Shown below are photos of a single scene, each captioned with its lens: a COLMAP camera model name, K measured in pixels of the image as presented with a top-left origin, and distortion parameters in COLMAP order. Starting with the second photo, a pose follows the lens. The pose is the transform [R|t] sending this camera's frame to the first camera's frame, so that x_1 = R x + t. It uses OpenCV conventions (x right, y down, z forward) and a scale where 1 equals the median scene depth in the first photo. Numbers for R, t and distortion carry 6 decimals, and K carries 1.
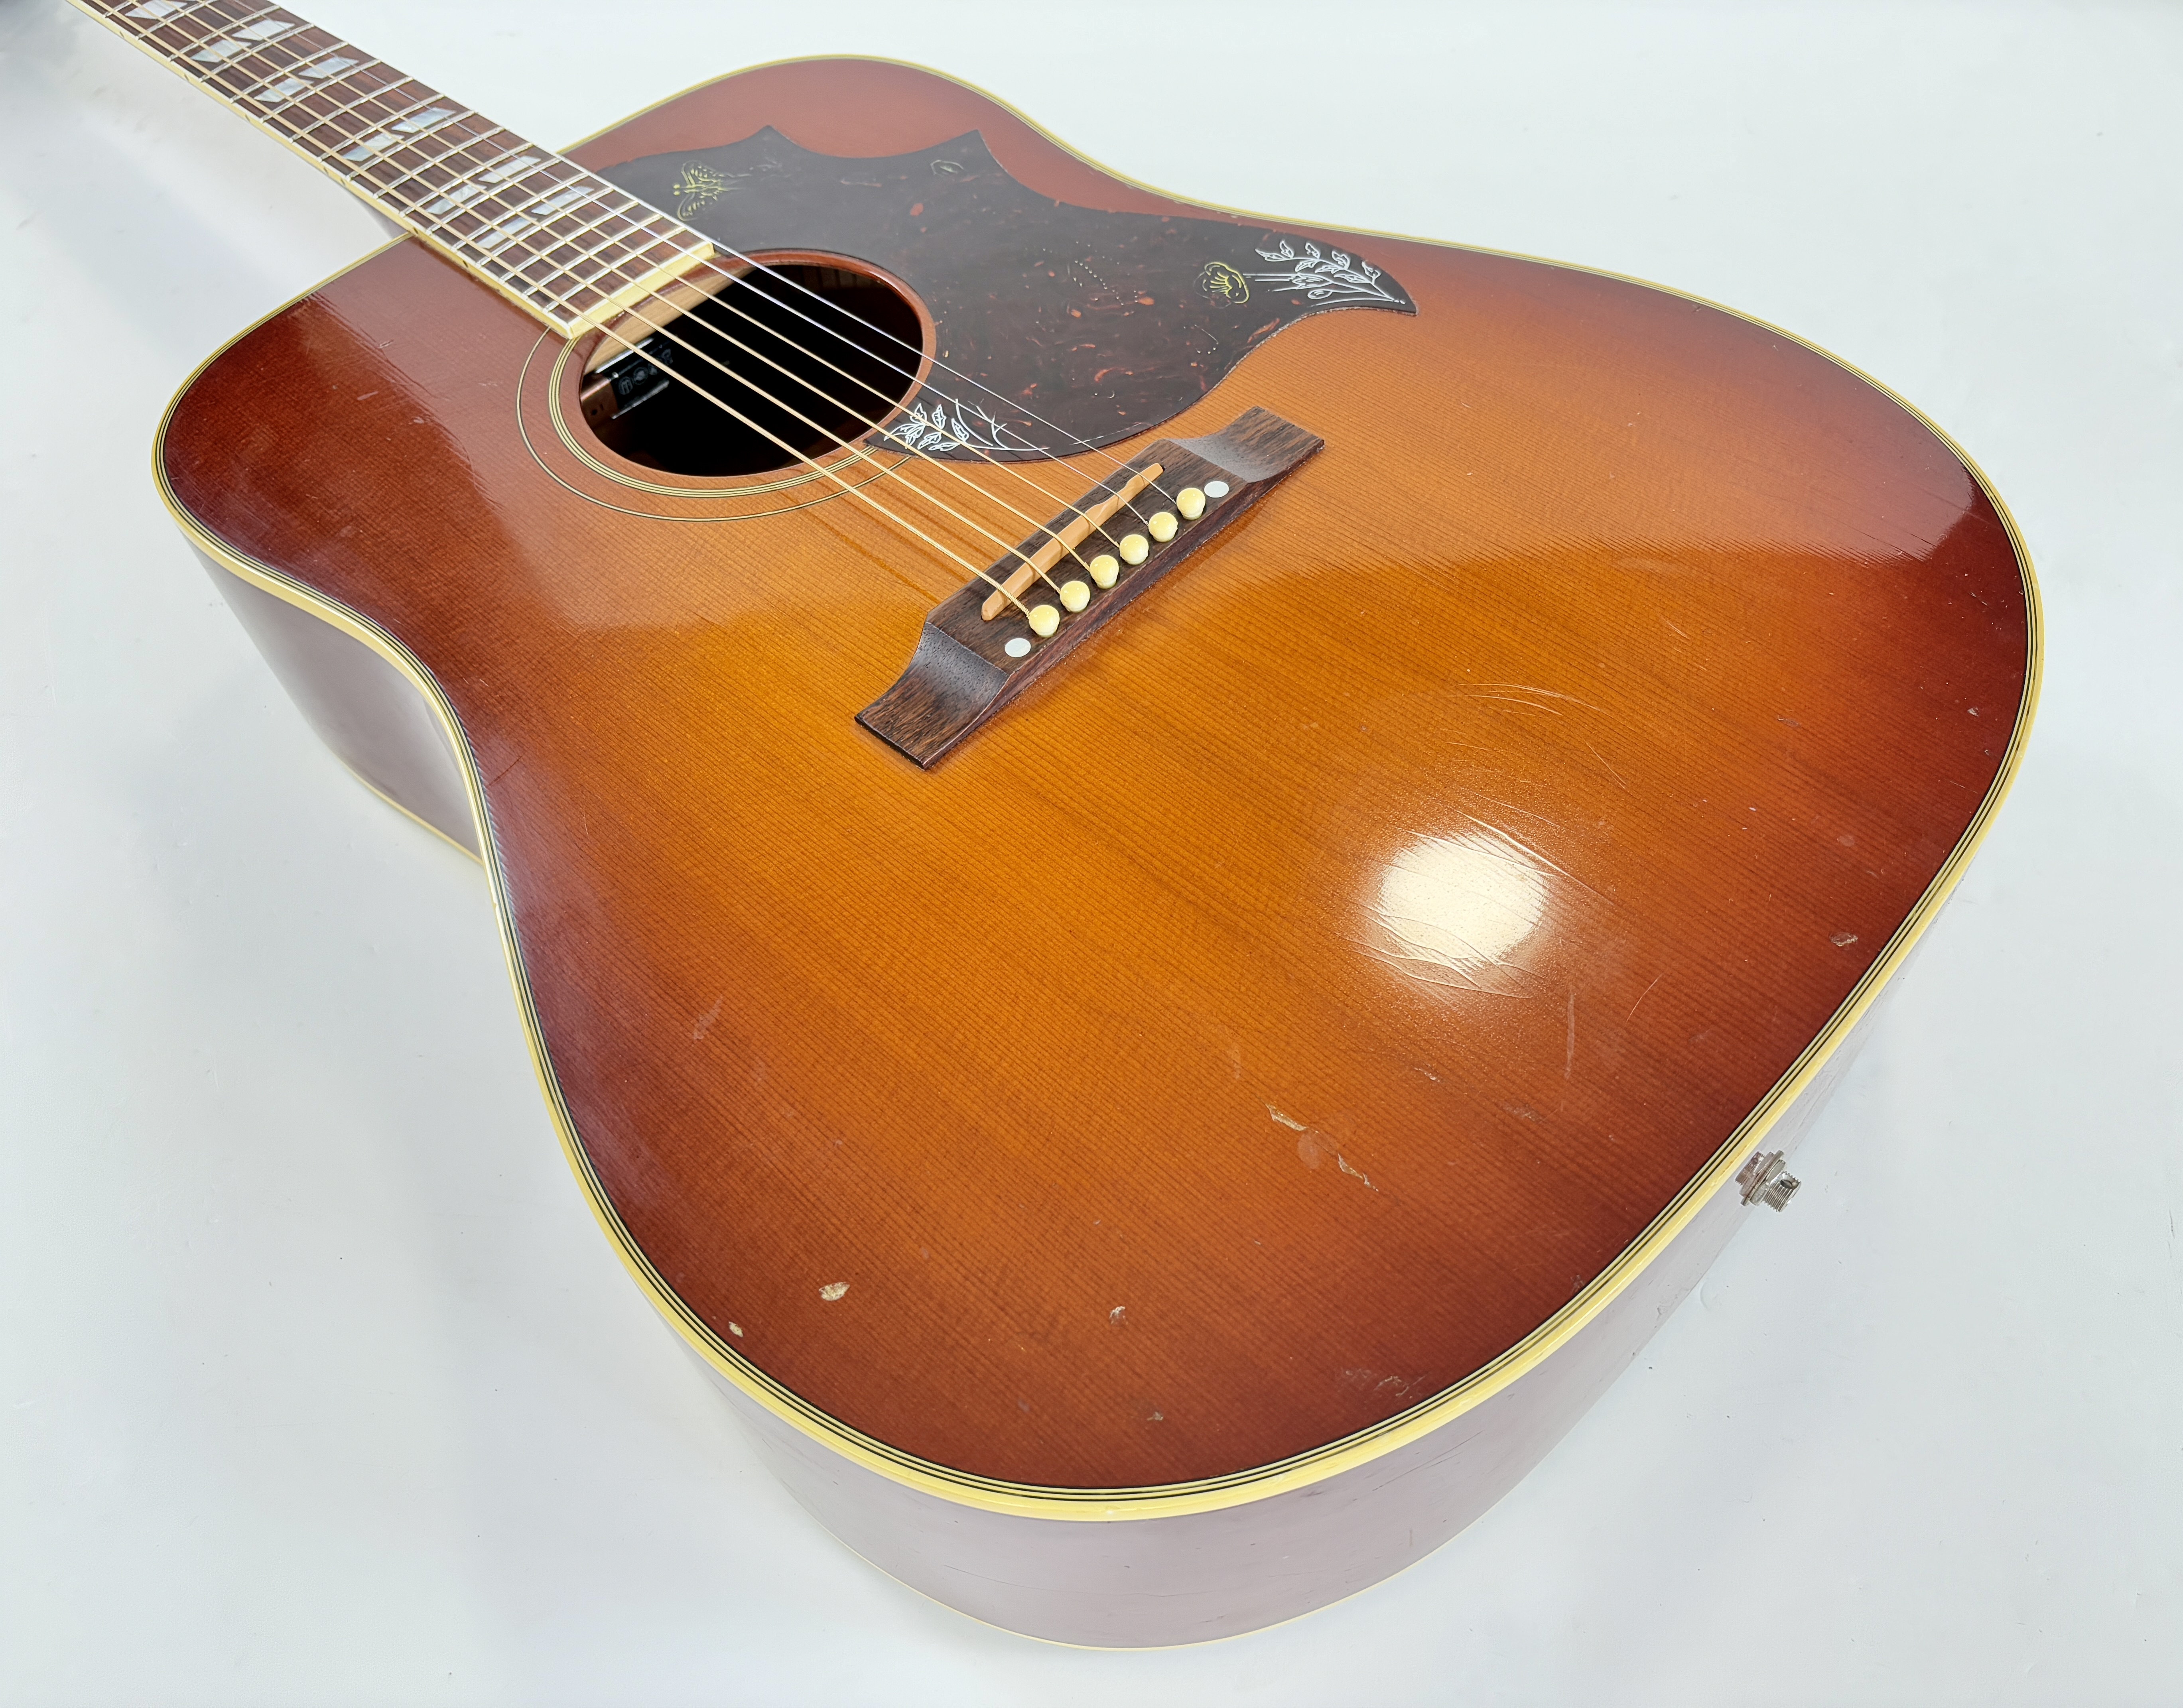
lens RADIAL K [[1765.4, 0, 1087.2], [0, 1765.4, 845.0], [0, 0, 1]] dist [0.019382, 0.014405]
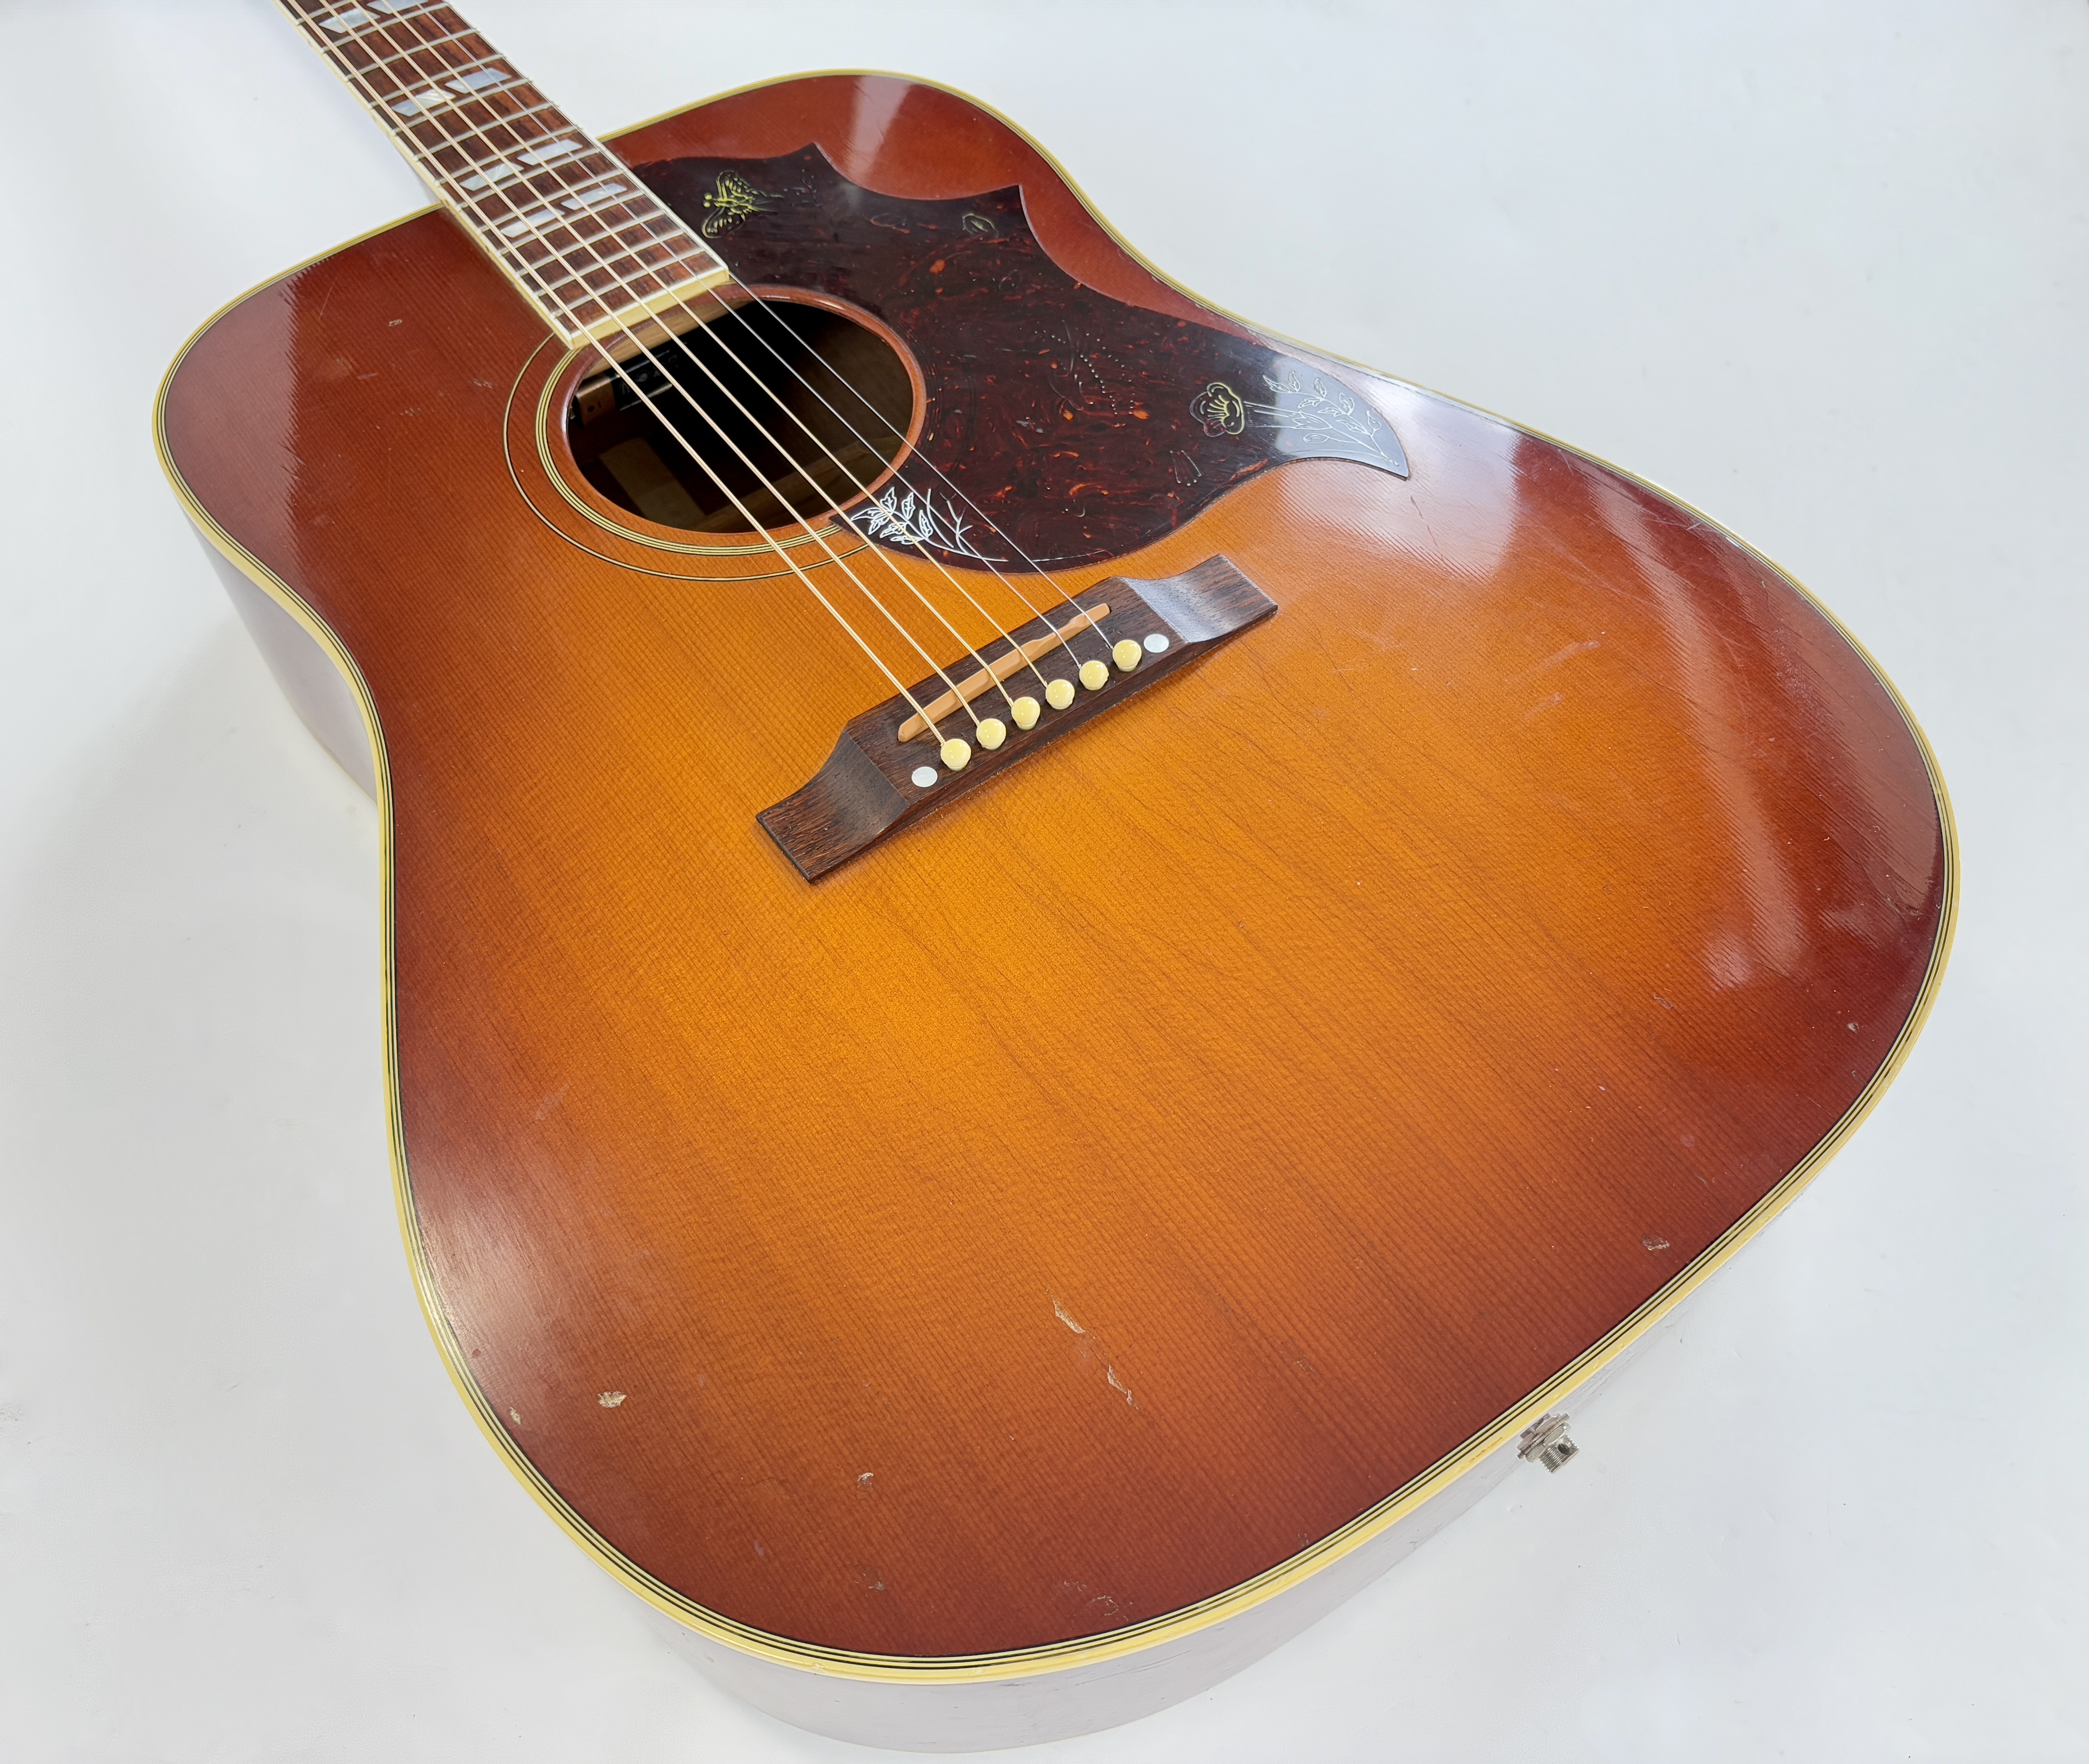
lens RADIAL K [[1814.7, 0, 982.2], [0, 1814.7, 867.6], [0, 0, 1]] dist [0.026670, 0.010934]
pose [[0.981062, 0.184775, -0.058099, 0.062572], [-0.180085, 0.980581, 0.077658, -0.145376], [0.071320, -0.065725, 0.995286, -0.038671]]
